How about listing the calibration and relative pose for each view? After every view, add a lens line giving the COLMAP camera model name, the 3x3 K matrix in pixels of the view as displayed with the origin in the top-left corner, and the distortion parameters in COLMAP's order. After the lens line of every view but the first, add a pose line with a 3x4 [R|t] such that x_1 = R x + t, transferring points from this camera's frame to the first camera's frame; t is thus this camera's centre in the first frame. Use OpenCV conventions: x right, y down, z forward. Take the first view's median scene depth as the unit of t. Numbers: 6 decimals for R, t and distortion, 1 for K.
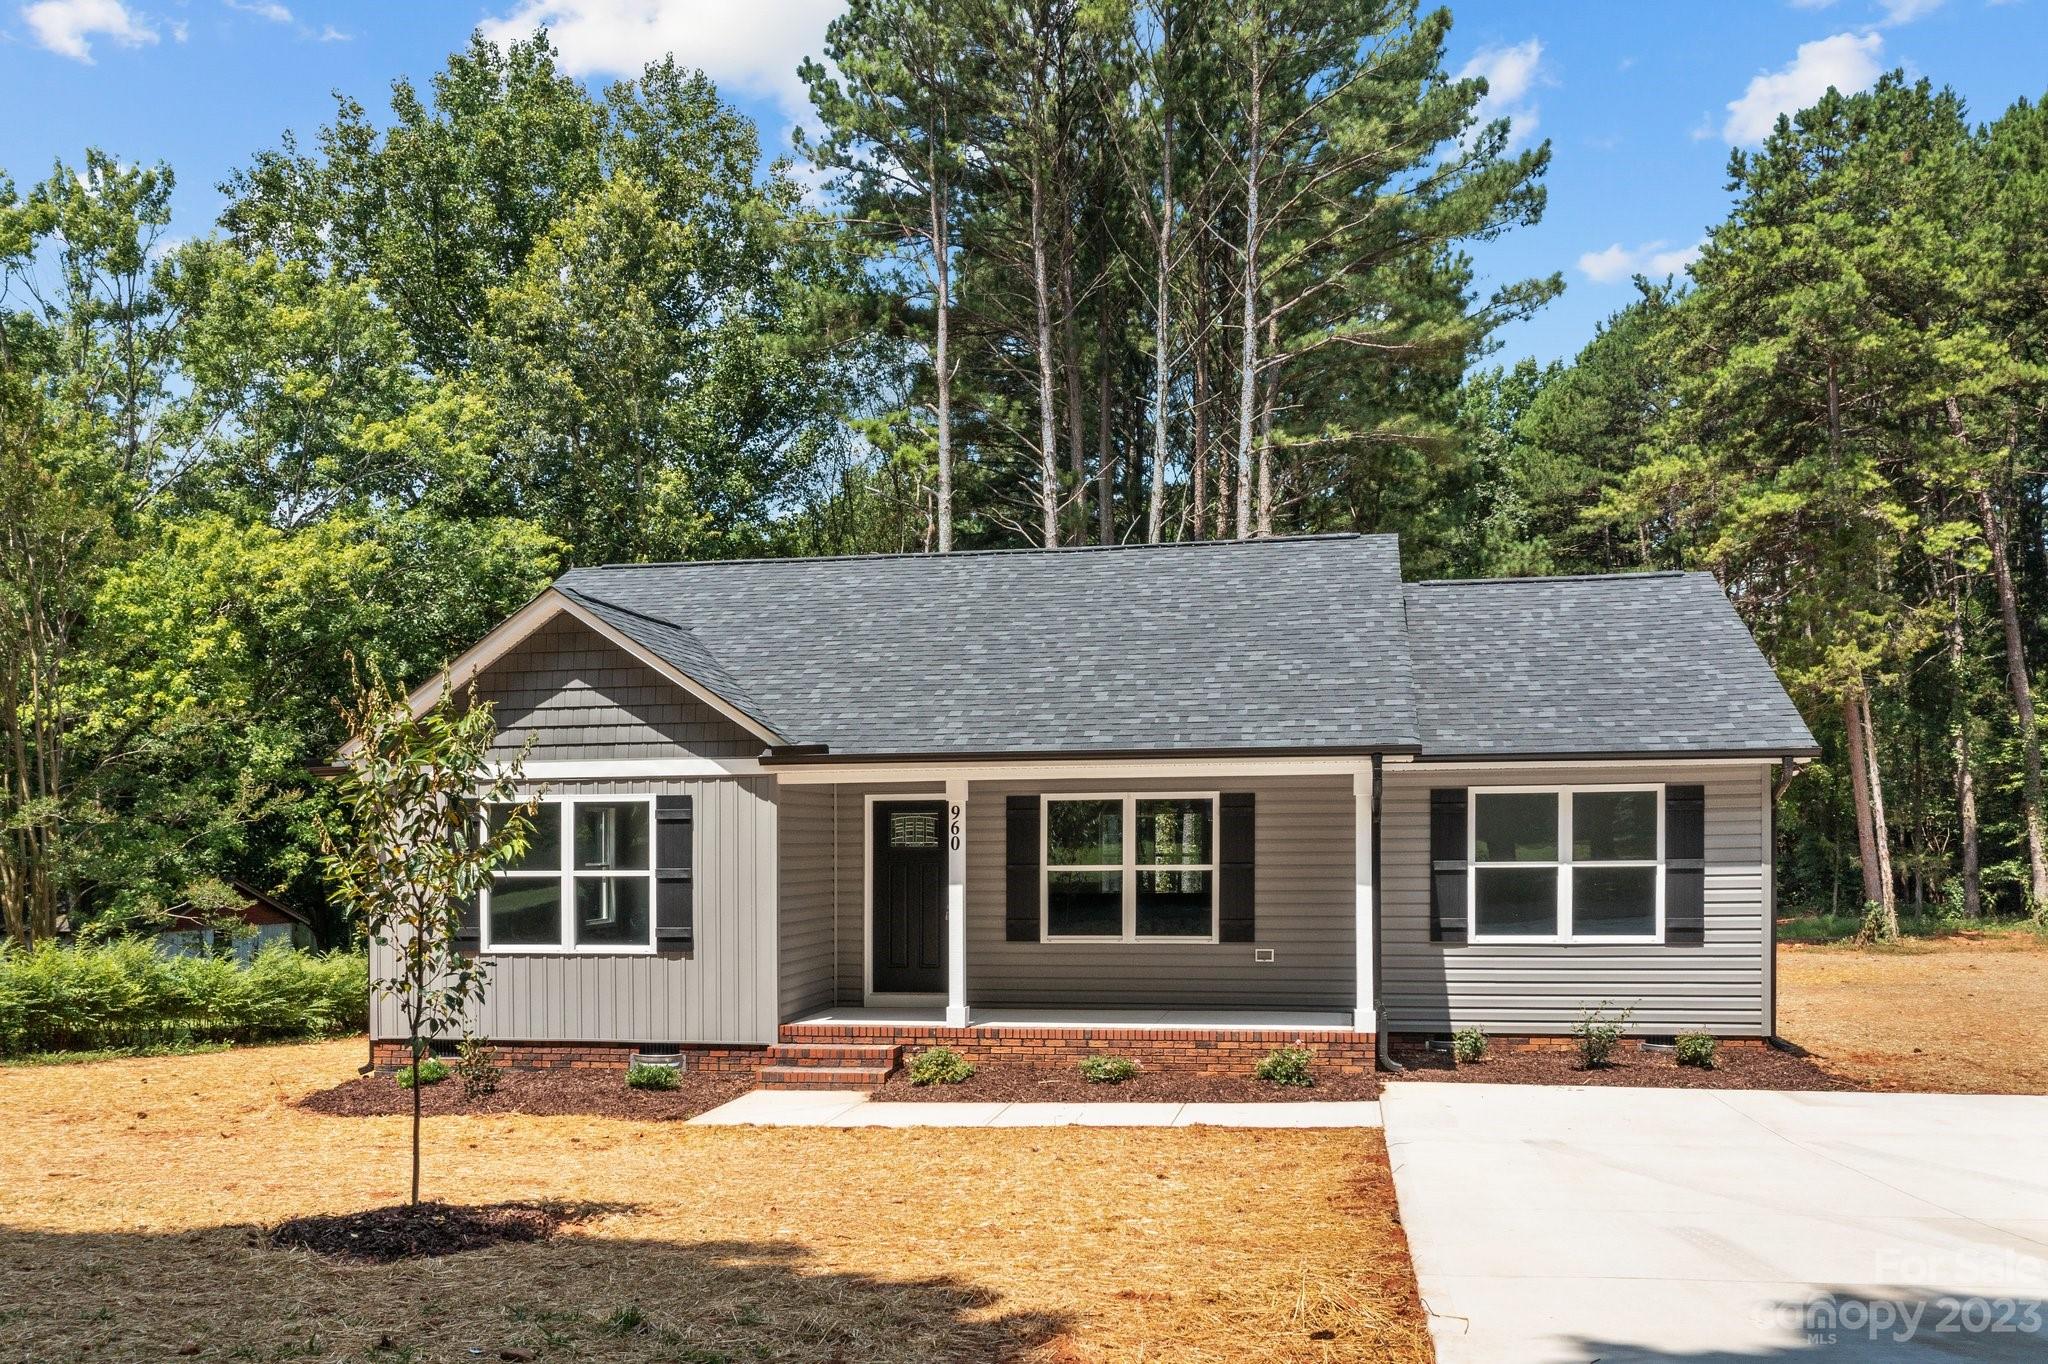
lens RADIAL K [[1772.2, 0, 1036.7], [0, 1772.2, 704.0], [0, 0, 1]] dist [-0.005626, 0.004008]
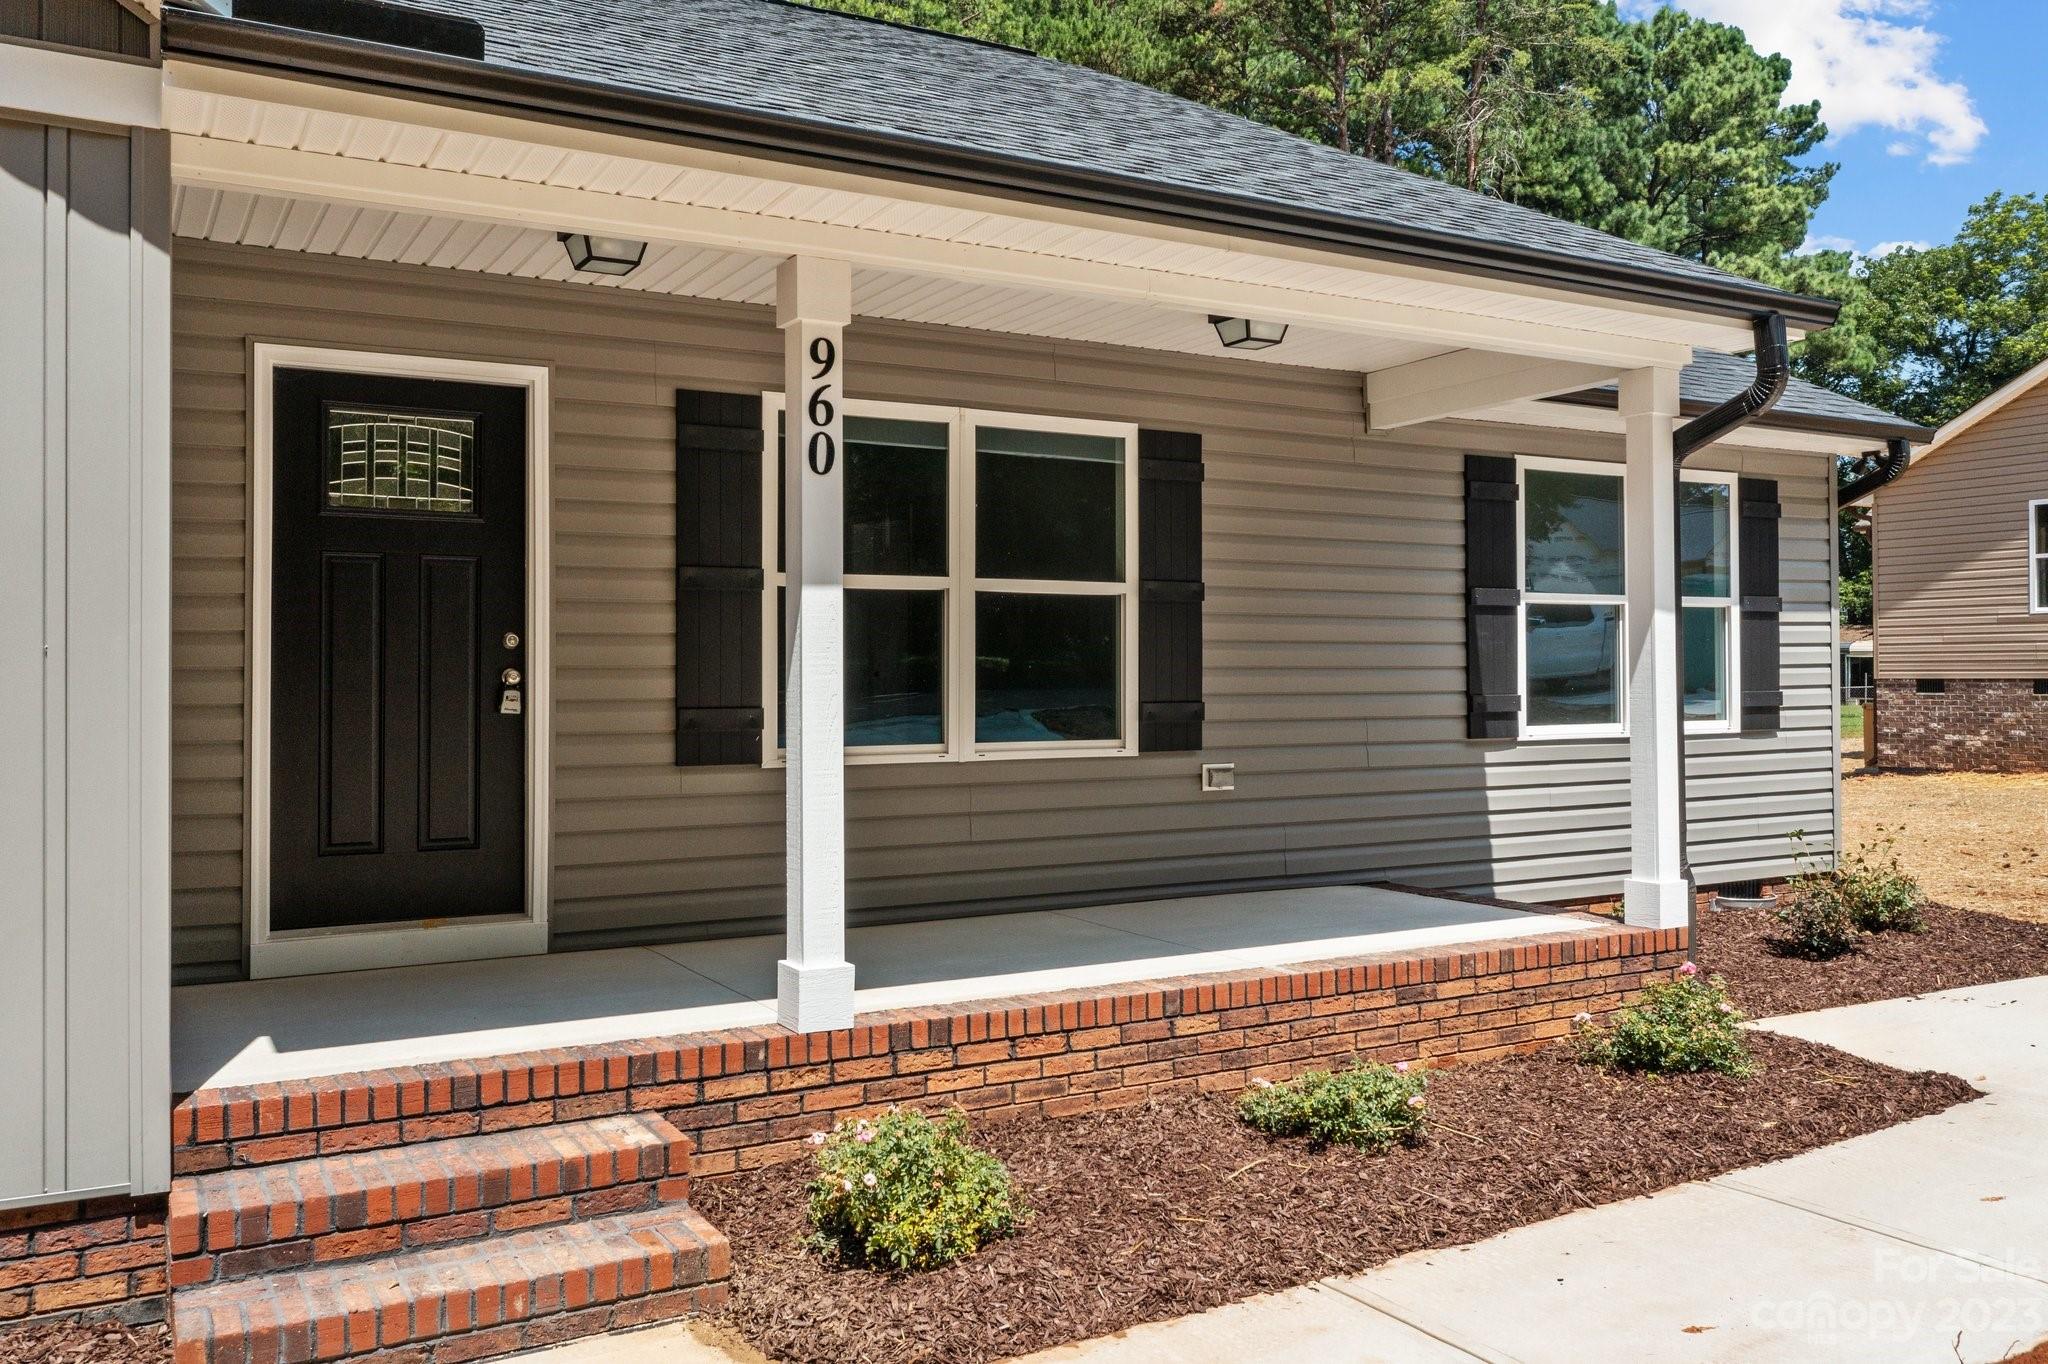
lens RADIAL K [[1641.5, 0, 1022.0], [0, 1641.5, 661.0], [0, 0, 1]] dist [-0.002617, 0.010419]
pose [[0.759087, 0.009793, 0.650915, -0.200408], [-0.053289, 0.997466, 0.047137, 0.094572], [-0.648804, -0.070468, 0.757686, 0.713747]]
